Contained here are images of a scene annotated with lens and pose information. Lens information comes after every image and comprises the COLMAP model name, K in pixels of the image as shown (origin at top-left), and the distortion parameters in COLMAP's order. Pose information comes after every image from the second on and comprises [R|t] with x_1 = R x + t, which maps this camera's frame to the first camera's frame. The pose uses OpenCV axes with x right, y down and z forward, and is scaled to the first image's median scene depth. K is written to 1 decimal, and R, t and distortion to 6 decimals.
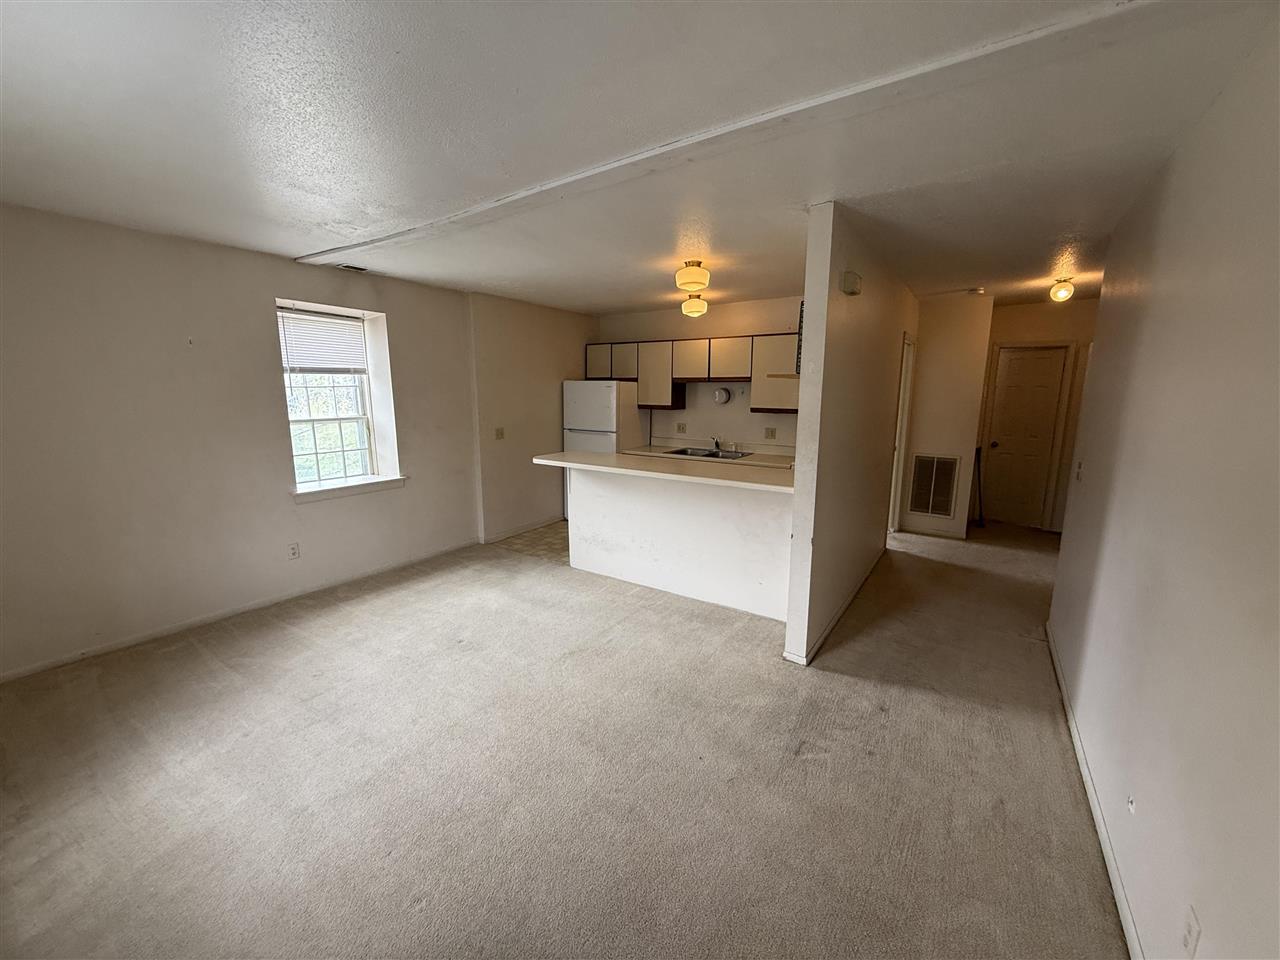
lens RADIAL K [[506.0, 0, 640.0], [0, 506.0, 480.0], [0, 0, 1]] dist [-0.000743, -0.000078]
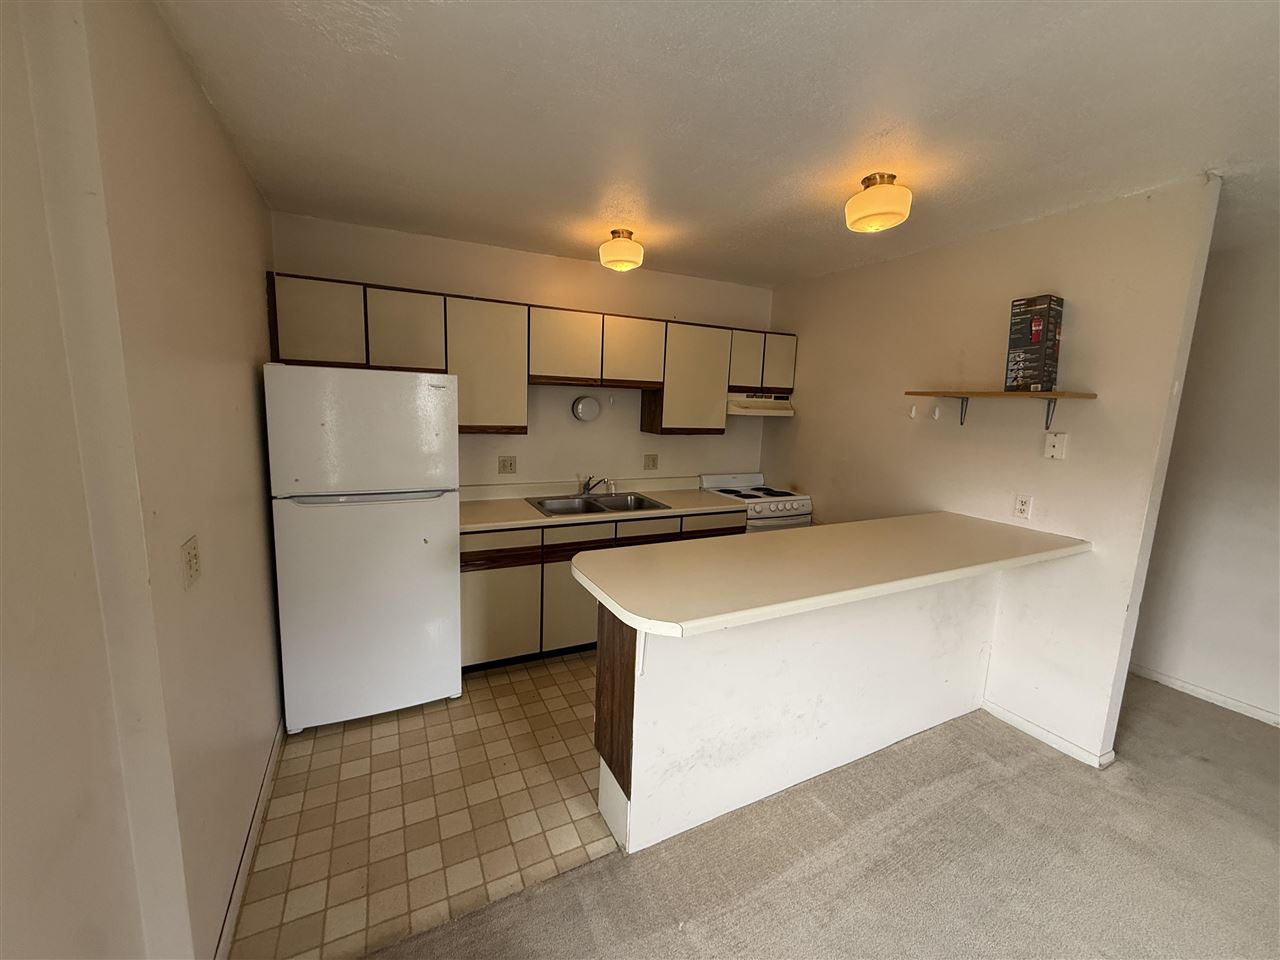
lens RADIAL K [[506.0, 0, 640.0], [0, 506.0, 480.0], [0, 0, 1]] dist [-0.000743, -0.000078]
pose [[0.487852, -0.120363, 0.864589, -0.396917], [0.122979, 0.990047, 0.068437, -0.127128], [-0.864220, 0.072939, 0.497798, 0.712518]]
